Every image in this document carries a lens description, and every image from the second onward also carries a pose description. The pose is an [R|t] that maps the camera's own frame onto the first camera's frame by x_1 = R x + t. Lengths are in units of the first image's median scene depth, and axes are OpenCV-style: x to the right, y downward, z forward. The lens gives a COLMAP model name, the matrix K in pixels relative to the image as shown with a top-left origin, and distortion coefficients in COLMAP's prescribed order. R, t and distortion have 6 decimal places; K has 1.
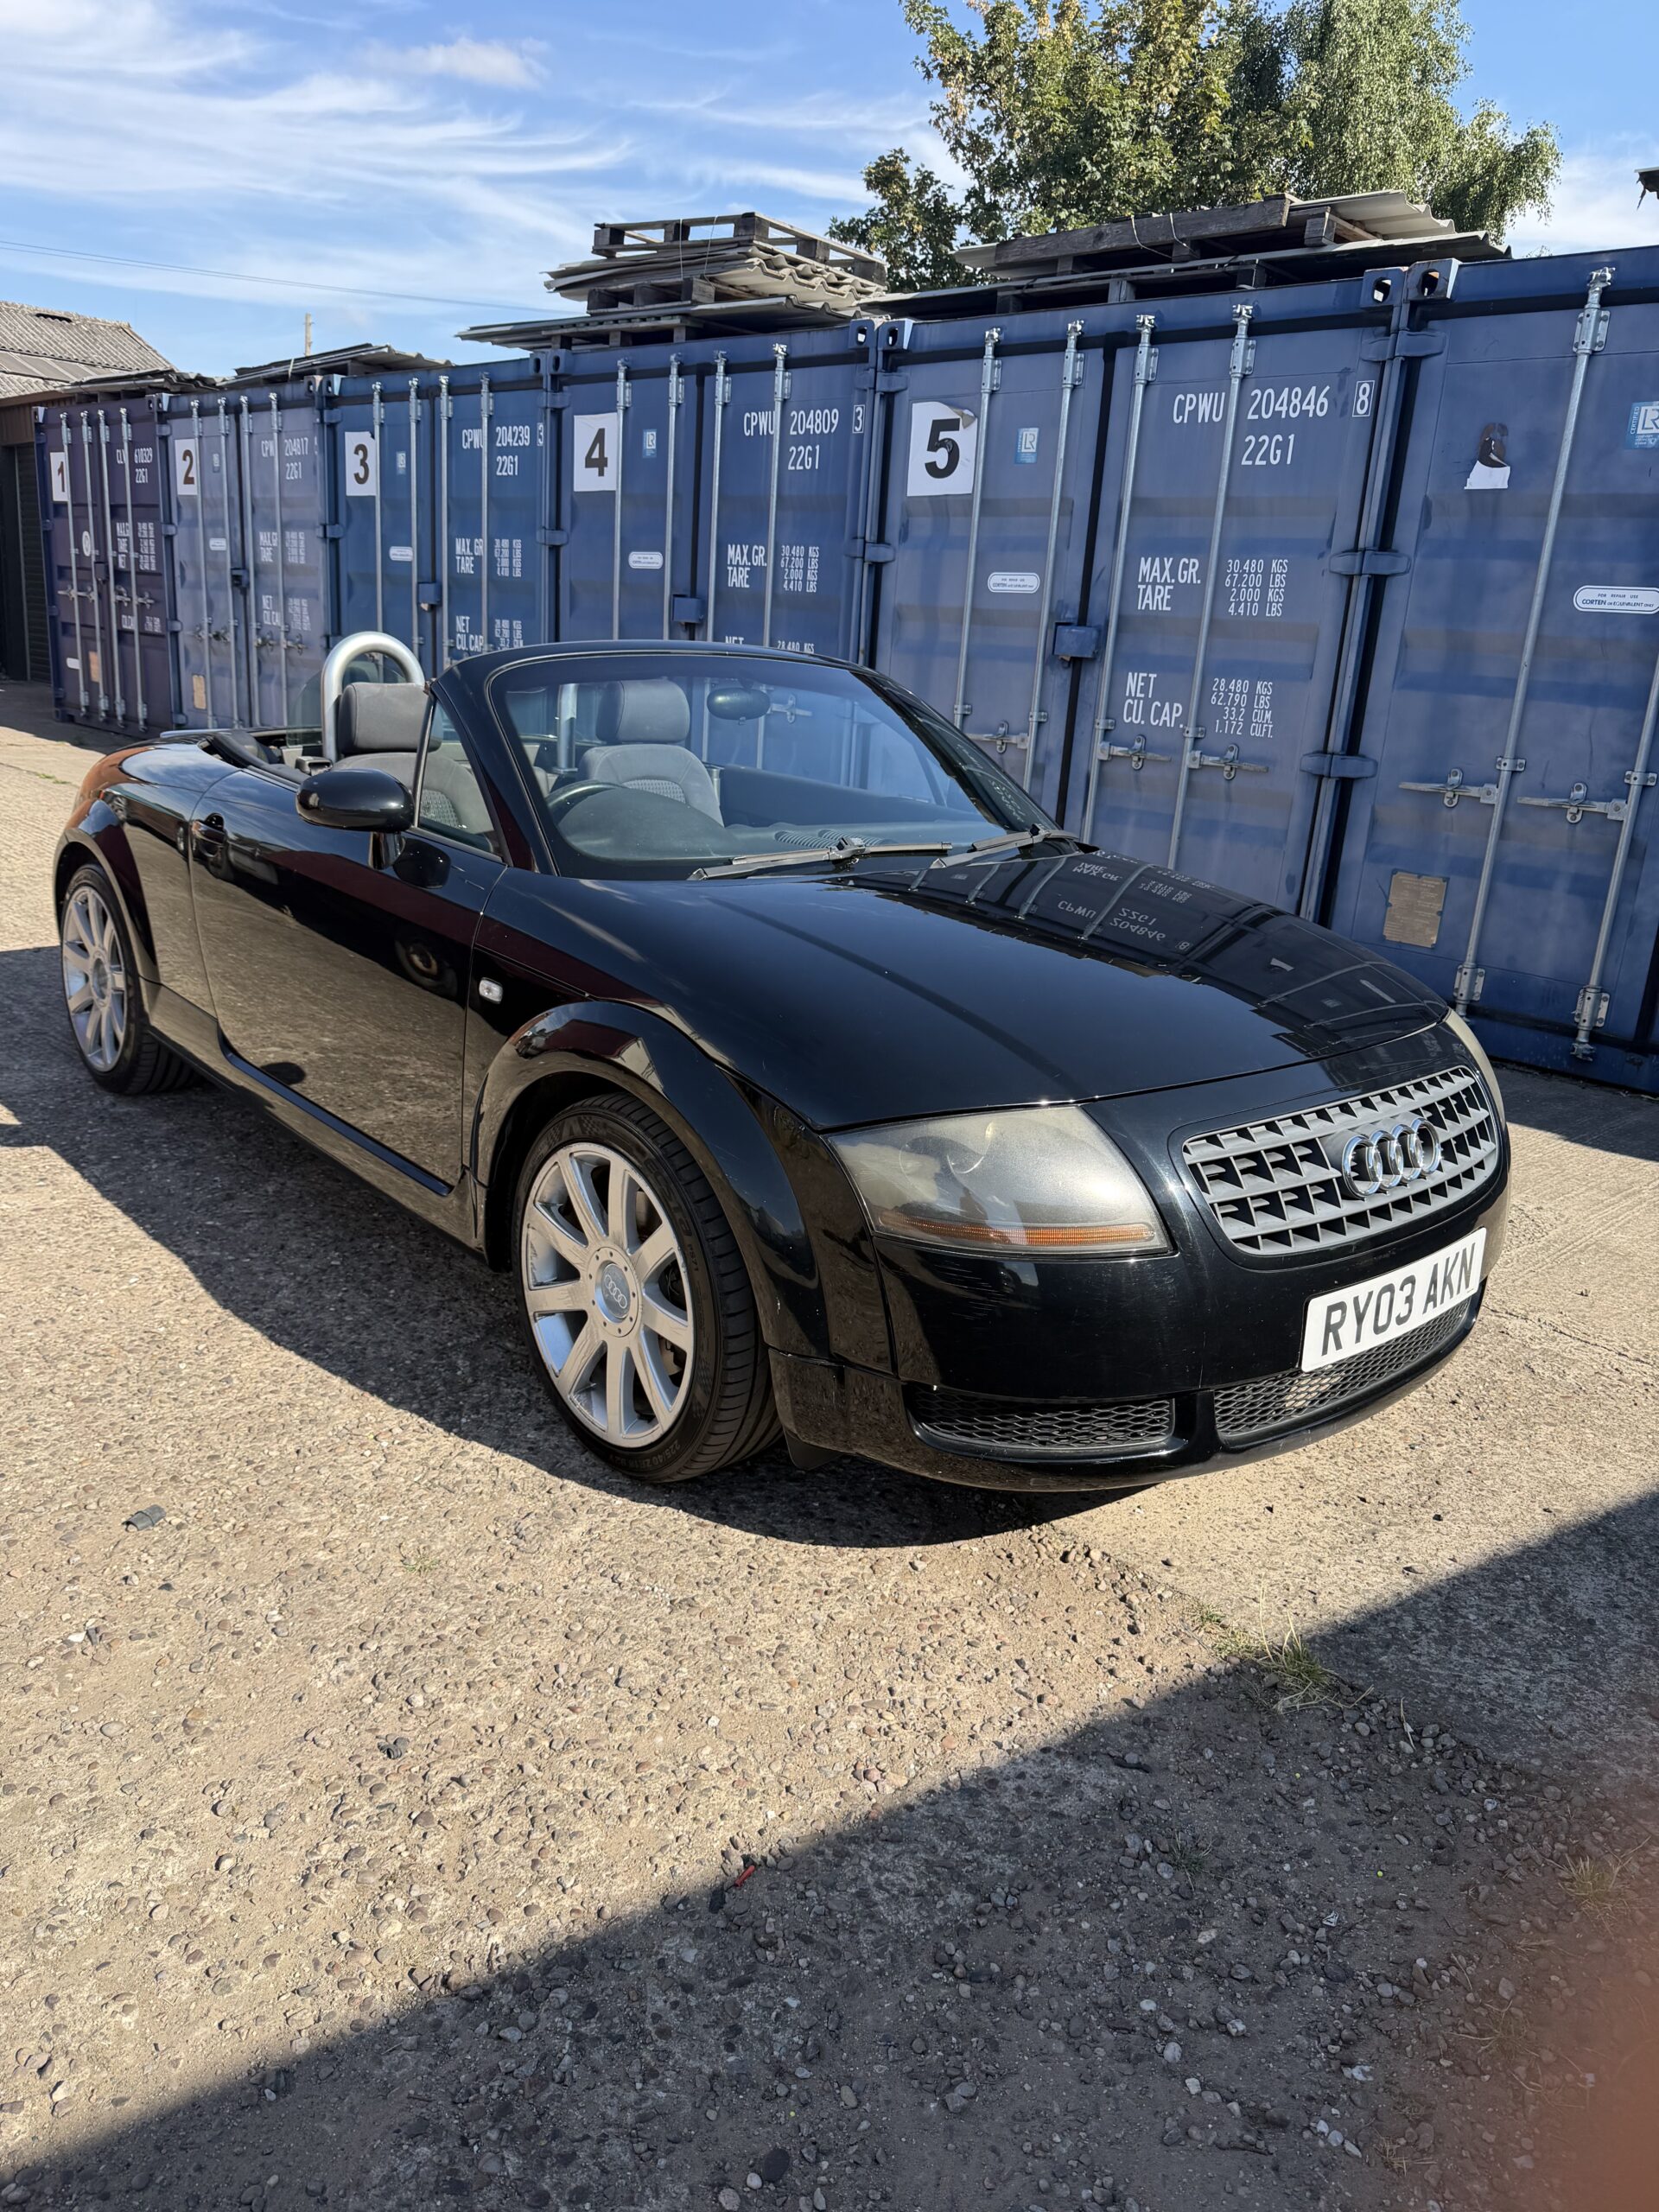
lens RADIAL K [[1595.7, 0, 829.5], [0, 1595.7, 1106.0], [0, 0, 1]] dist [-0.005672, 0.002074]
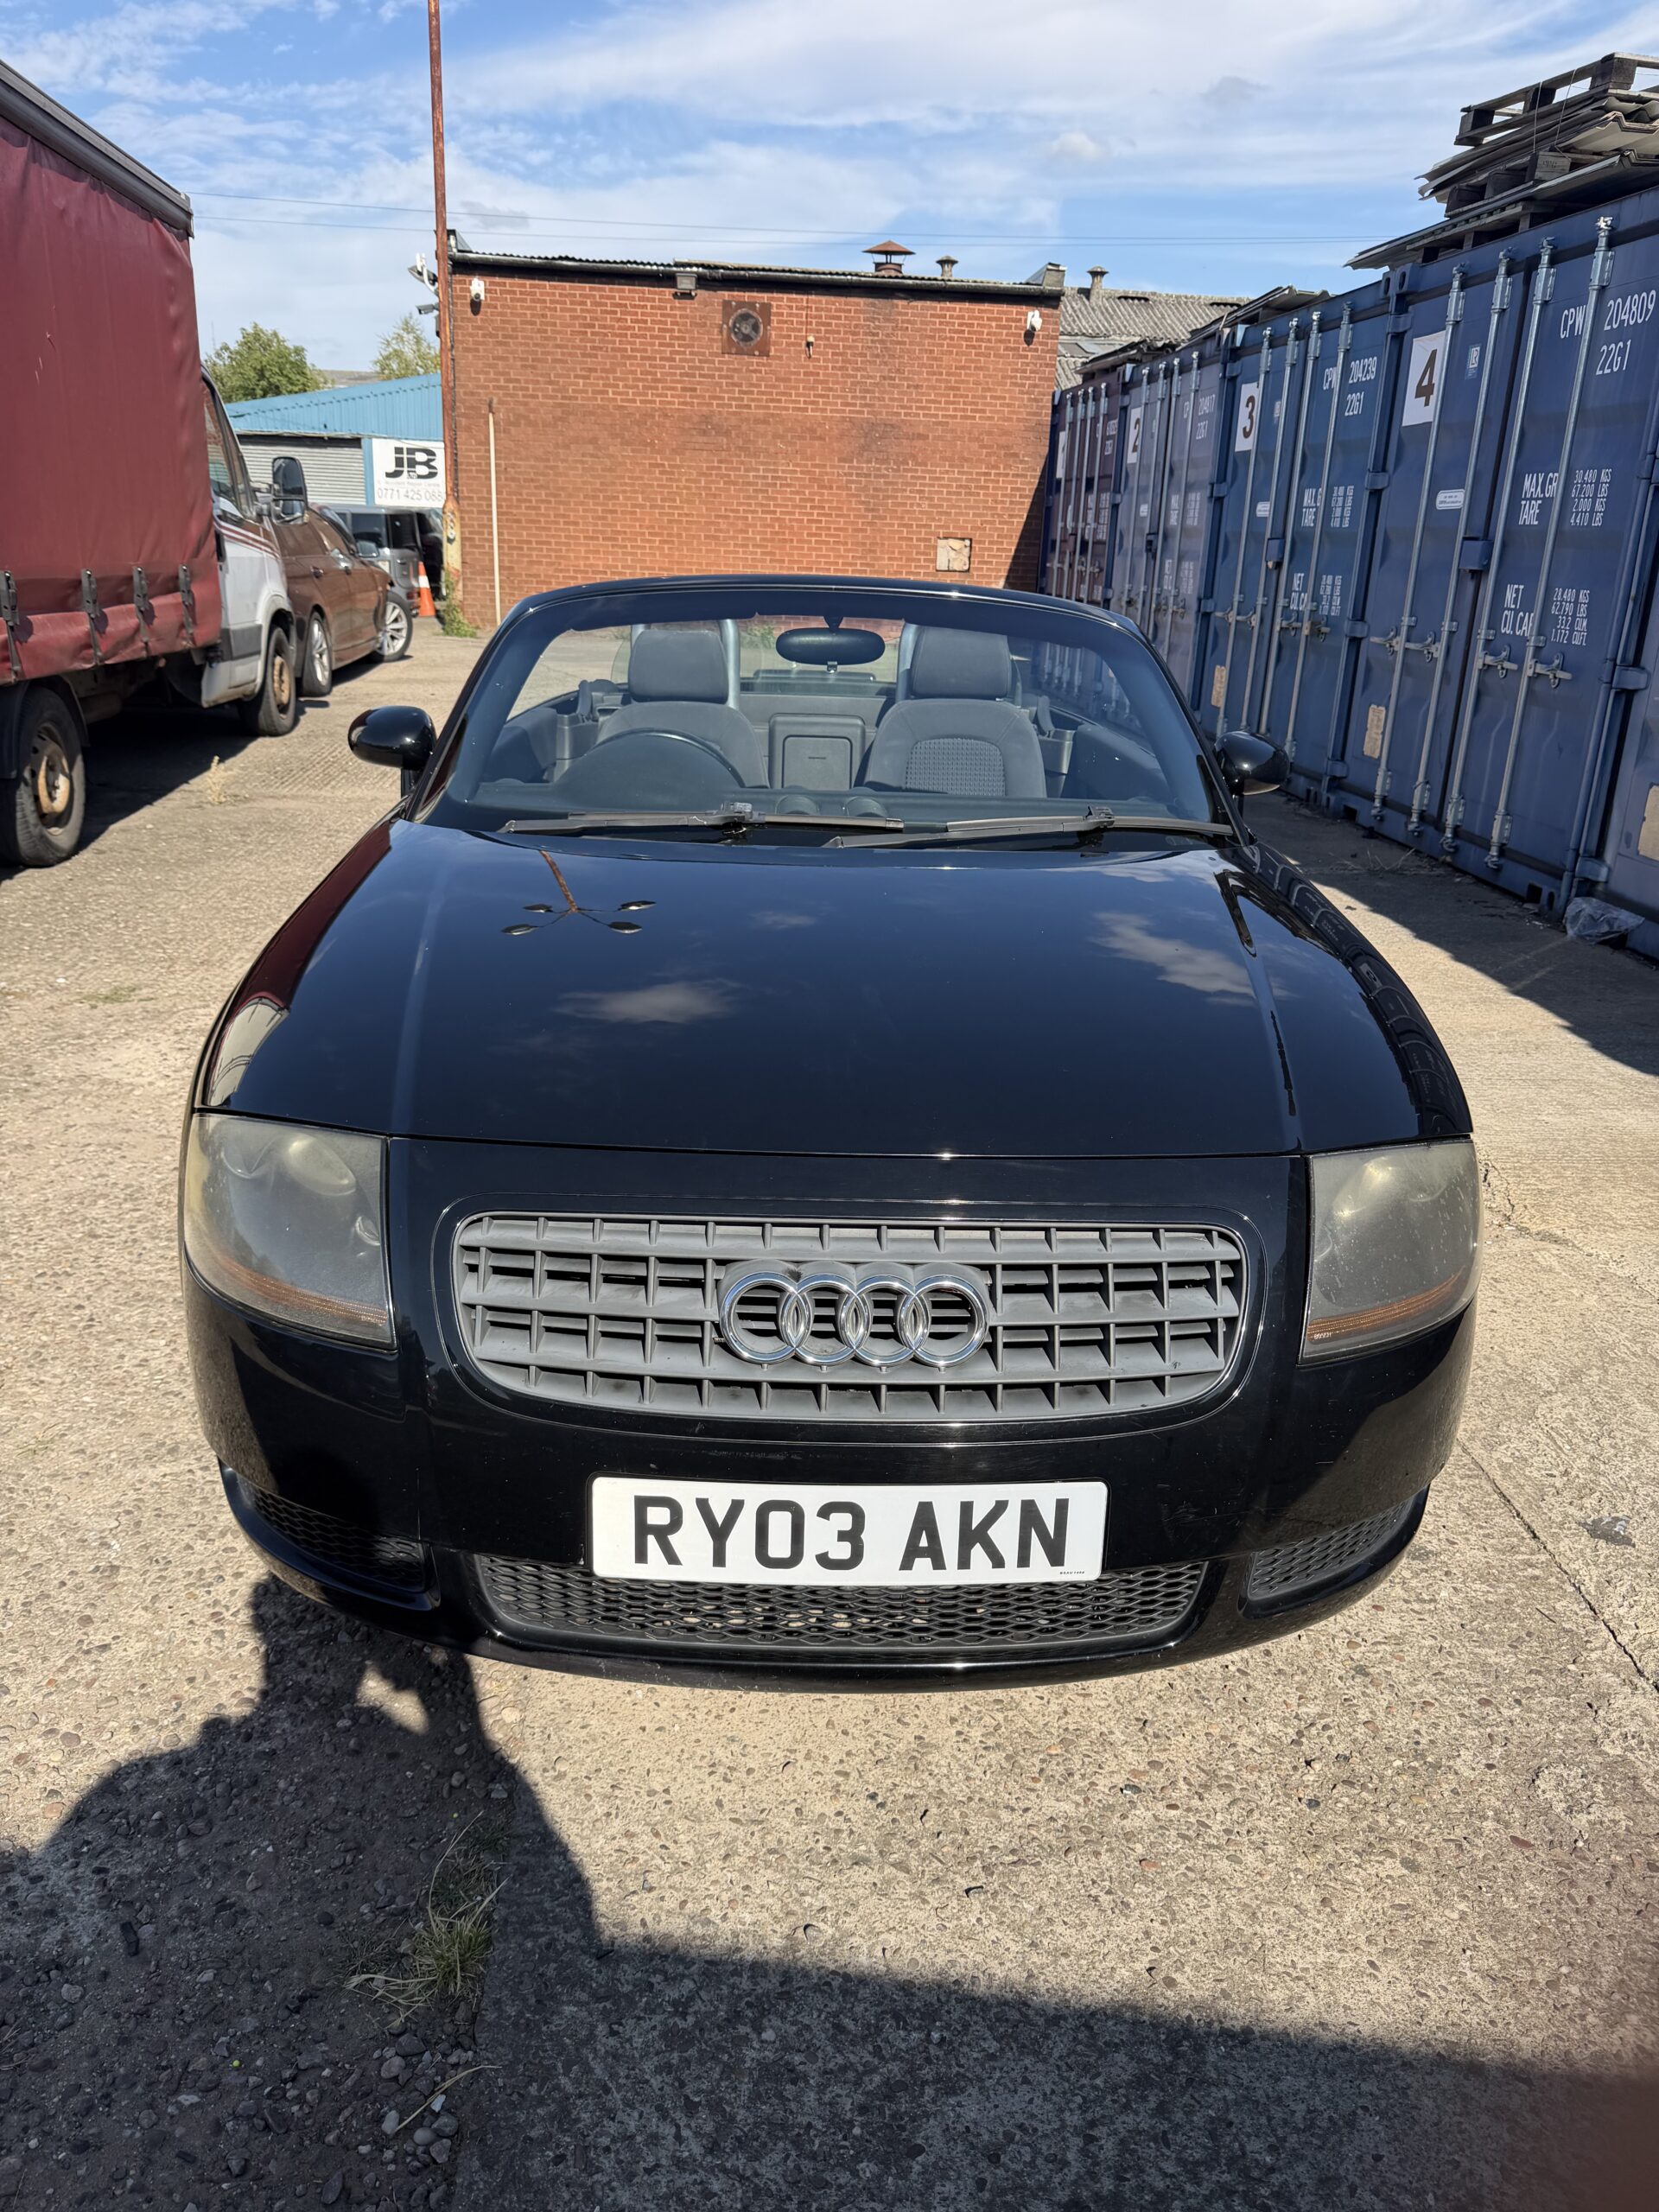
lens RADIAL K [[1595.7, 0, 829.5], [0, 1595.7, 1106.0], [0, 0, 1]] dist [-0.005672, 0.002074]
pose [[0.770464, 0.177846, -0.612173, 0.209693], [-0.168875, 0.982929, 0.073015, -0.028602], [0.614708, 0.047126, 0.787346, 0.135923]]
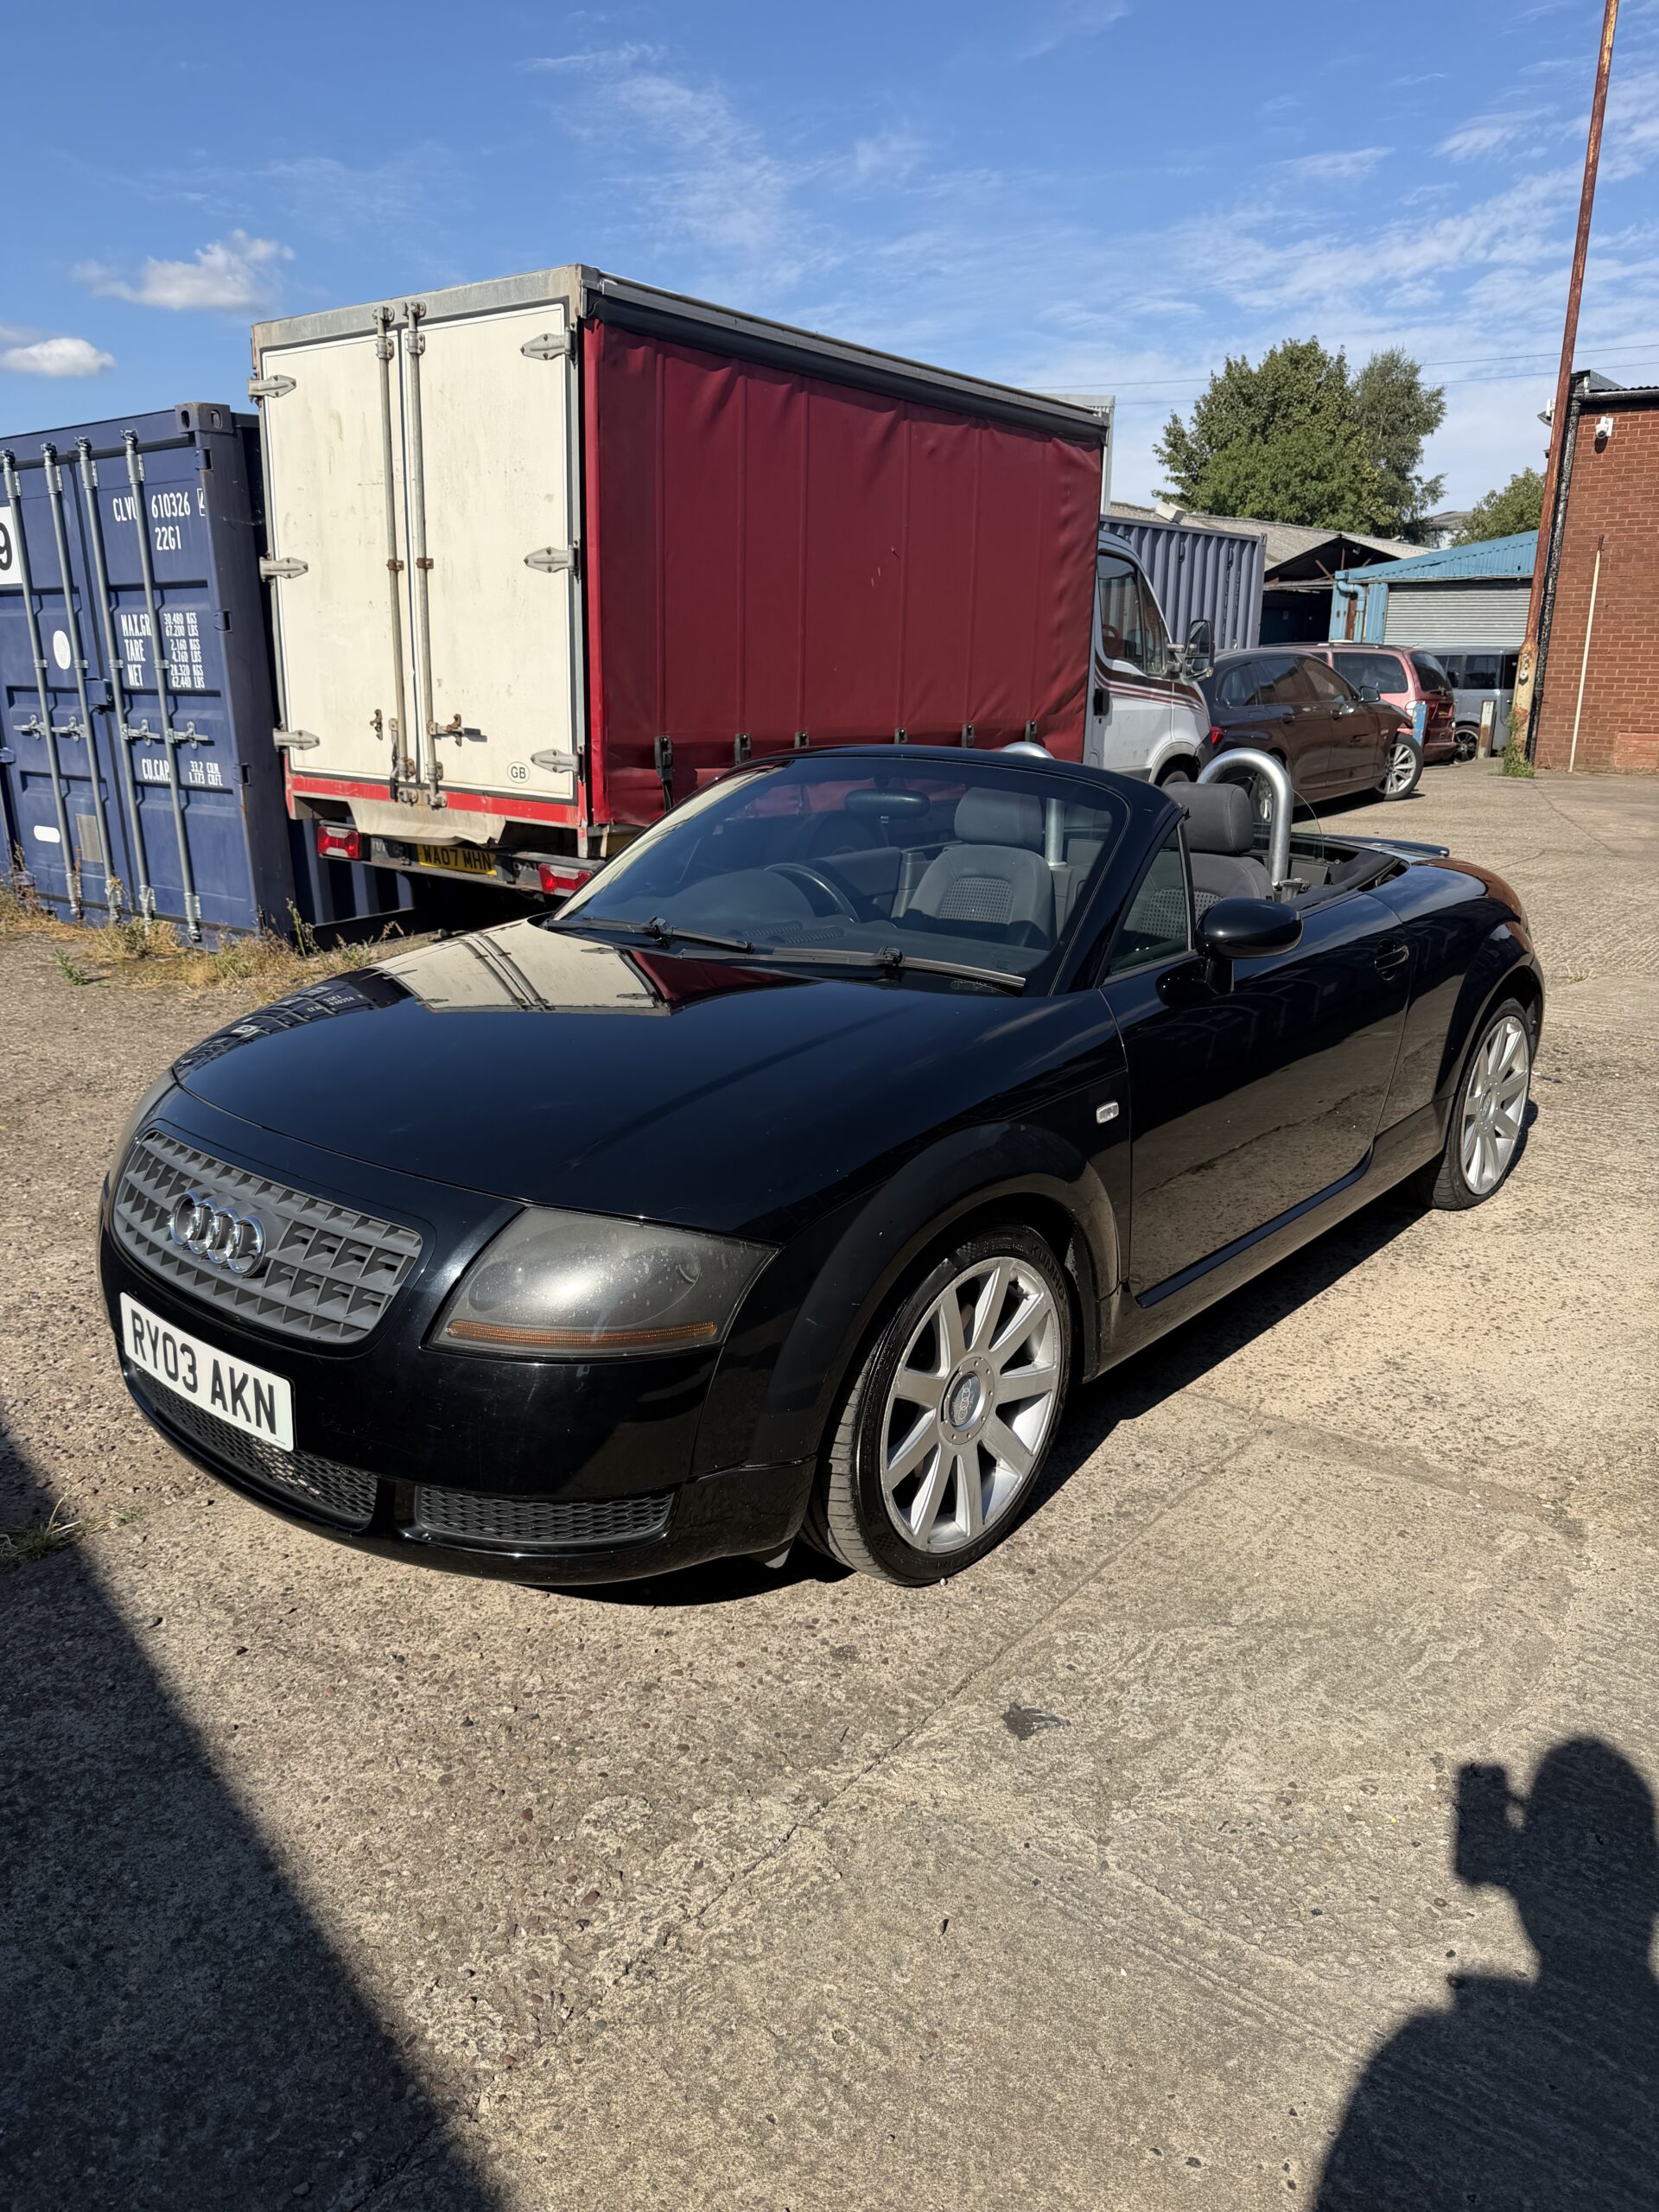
lens RADIAL K [[1613.4, 0, 829.5], [0, 1613.4, 1106.0], [0, 0, 1]] dist [-0.005176, -0.007358]
pose [[0.115344, 0.206699, -0.971582, 0.396225], [-0.275591, 0.946371, 0.168618, -0.093296], [0.954330, 0.248310, 0.166122, 0.338454]]
